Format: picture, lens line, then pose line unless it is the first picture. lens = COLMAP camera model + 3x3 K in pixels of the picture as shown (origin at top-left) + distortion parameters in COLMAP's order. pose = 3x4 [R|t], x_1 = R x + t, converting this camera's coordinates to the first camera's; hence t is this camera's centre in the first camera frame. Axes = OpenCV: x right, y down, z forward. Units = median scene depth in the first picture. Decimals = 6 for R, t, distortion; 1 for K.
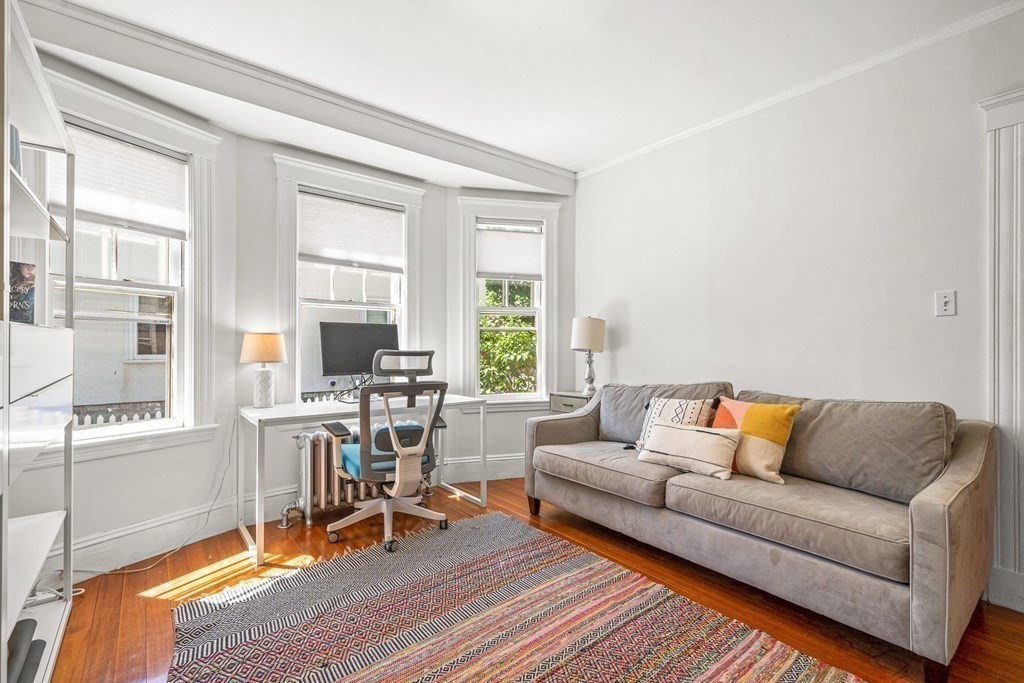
lens RADIAL K [[463.7, 0, 504.2], [0, 463.7, 342.8], [0, 0, 1]] dist [0.004080, 0.000106]
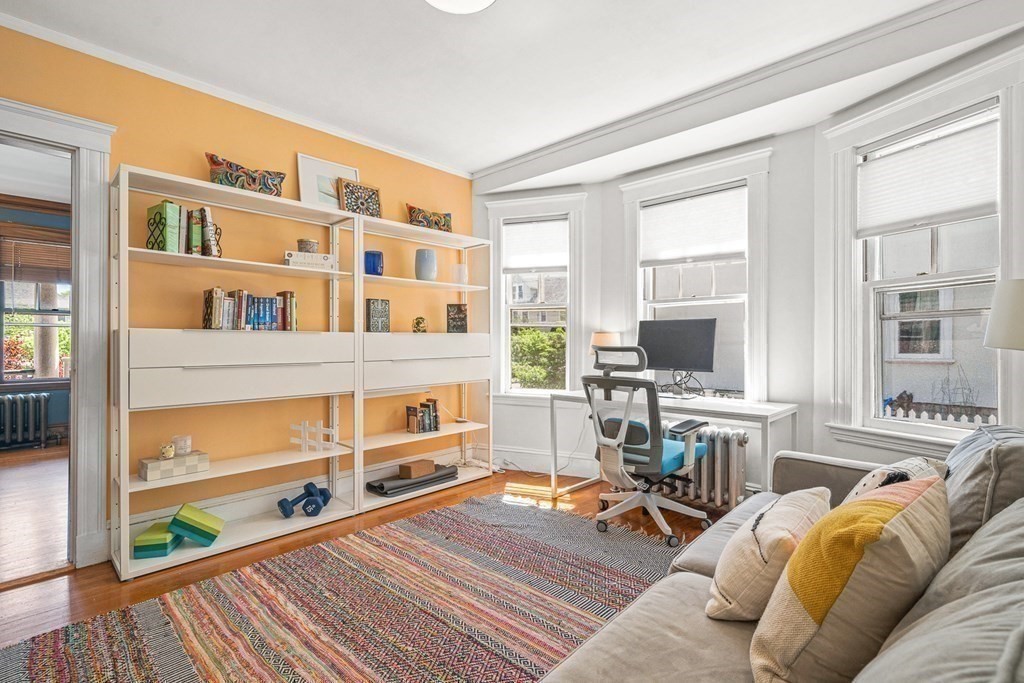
lens RADIAL K [[463.7, 0, 506.6], [0, 463.7, 342.2], [0, 0, 1]] dist [0.004080, 0.000106]
pose [[0.143146, -0.002327, -0.989699, 0.766661], [0.003007, 0.999994, -0.001916, 0.009074], [0.989697, -0.002701, 0.143152, 0.599816]]
